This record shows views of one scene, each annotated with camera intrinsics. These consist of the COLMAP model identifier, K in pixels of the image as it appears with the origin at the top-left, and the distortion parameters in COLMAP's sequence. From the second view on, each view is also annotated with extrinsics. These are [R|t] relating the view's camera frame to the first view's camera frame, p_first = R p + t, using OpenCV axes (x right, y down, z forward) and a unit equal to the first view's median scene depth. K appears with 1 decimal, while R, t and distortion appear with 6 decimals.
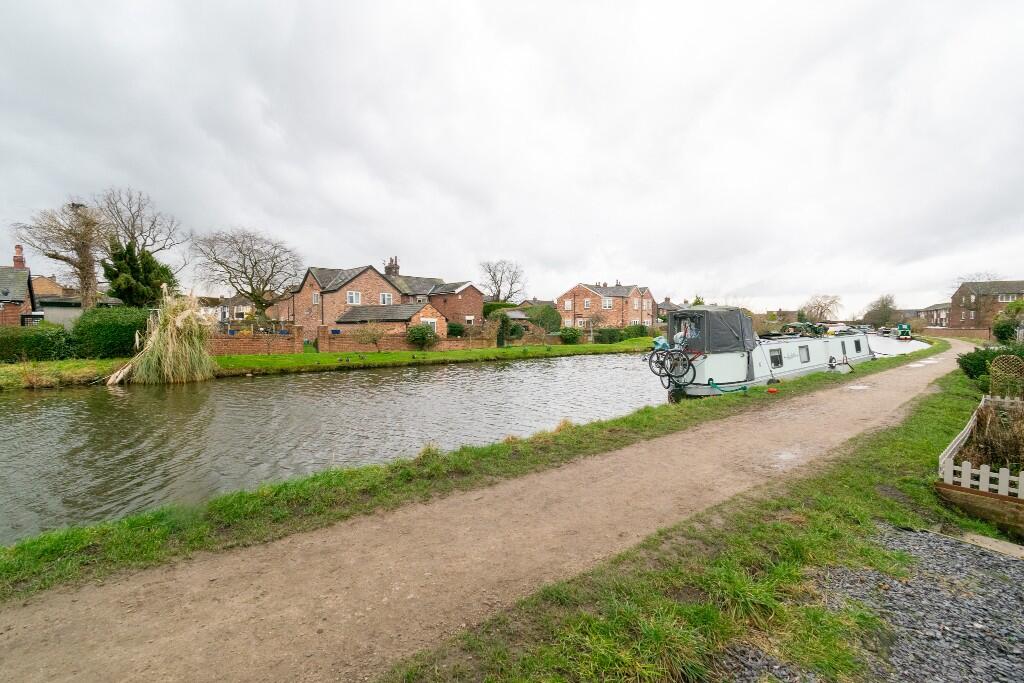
lens RADIAL K [[451.9, 0, 514.6], [0, 451.9, 336.2], [0, 0, 1]] dist [0.003171, -0.002006]
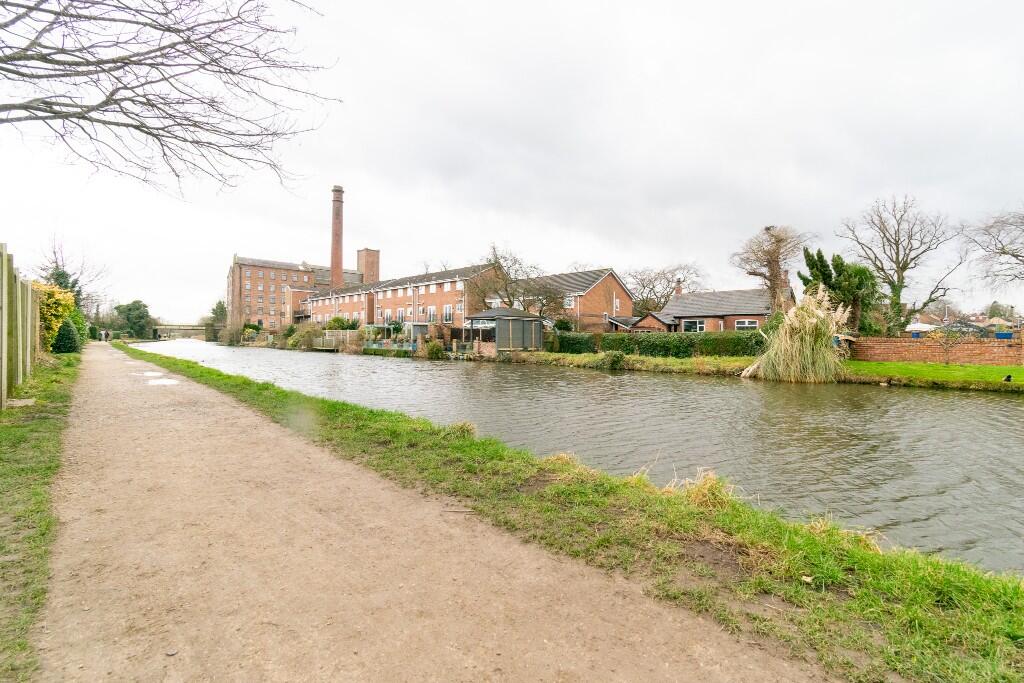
lens RADIAL K [[451.9, 0, 514.4], [0, 451.9, 342.0], [0, 0, 1]] dist [0.003171, -0.002006]
pose [[0.064873, 0.004631, -0.997883, 0.176843], [-0.026120, 0.999654, 0.002941, 0.024302], [0.997552, 0.025874, 0.064972, 0.280820]]
